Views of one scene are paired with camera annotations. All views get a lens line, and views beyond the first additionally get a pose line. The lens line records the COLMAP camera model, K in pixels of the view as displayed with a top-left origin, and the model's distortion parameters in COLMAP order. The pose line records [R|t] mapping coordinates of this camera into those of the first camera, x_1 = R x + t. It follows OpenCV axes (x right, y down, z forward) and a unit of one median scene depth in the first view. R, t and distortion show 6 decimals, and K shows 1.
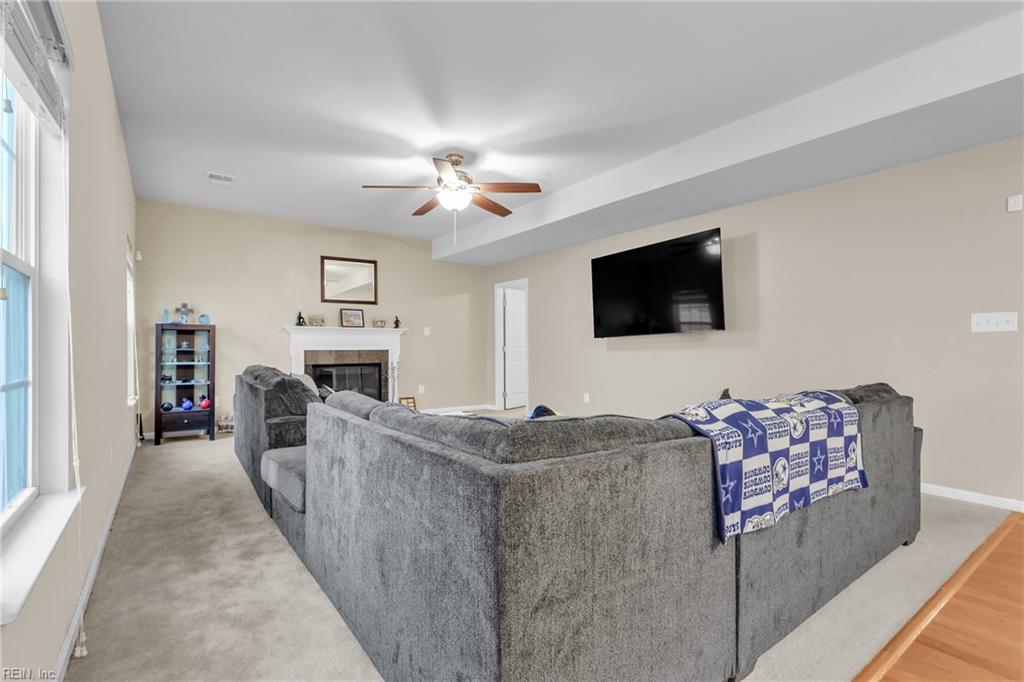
lens RADIAL K [[481.2, 0, 511.5], [0, 481.2, 346.7], [0, 0, 1]] dist [-0.002026, 0.001572]
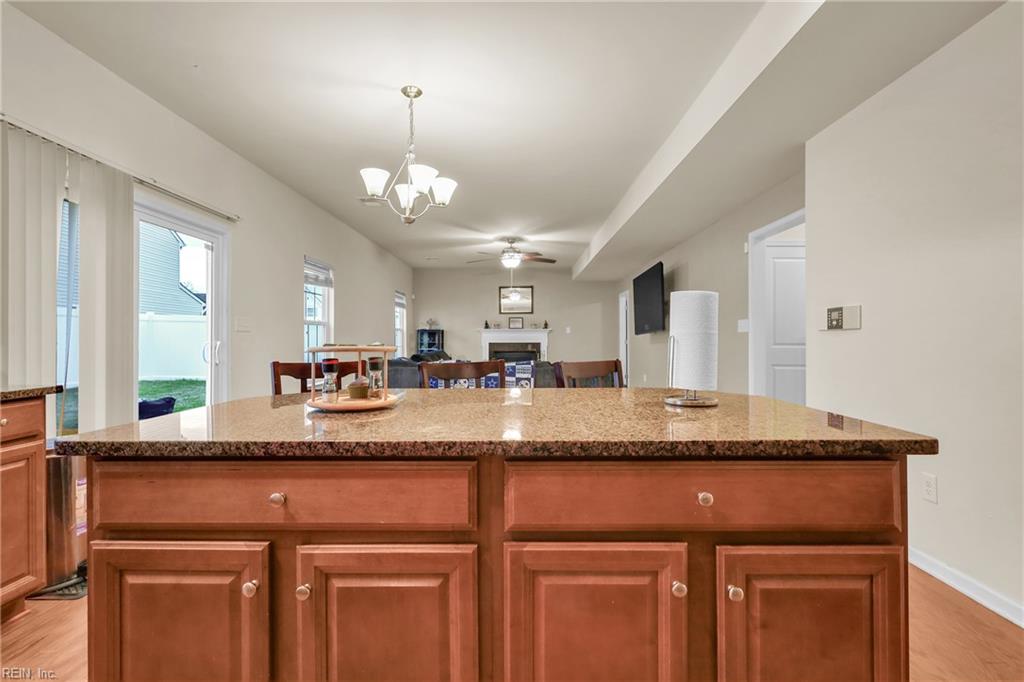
lens RADIAL K [[481.2, 0, 512.8], [0, 481.2, 337.0], [0, 0, 1]] dist [-0.002026, 0.001572]
pose [[0.797564, -0.005069, -0.603213, 1.130553], [0.003538, 0.999987, -0.003725, -0.012332], [0.603224, 0.000836, 0.797571, -0.528919]]
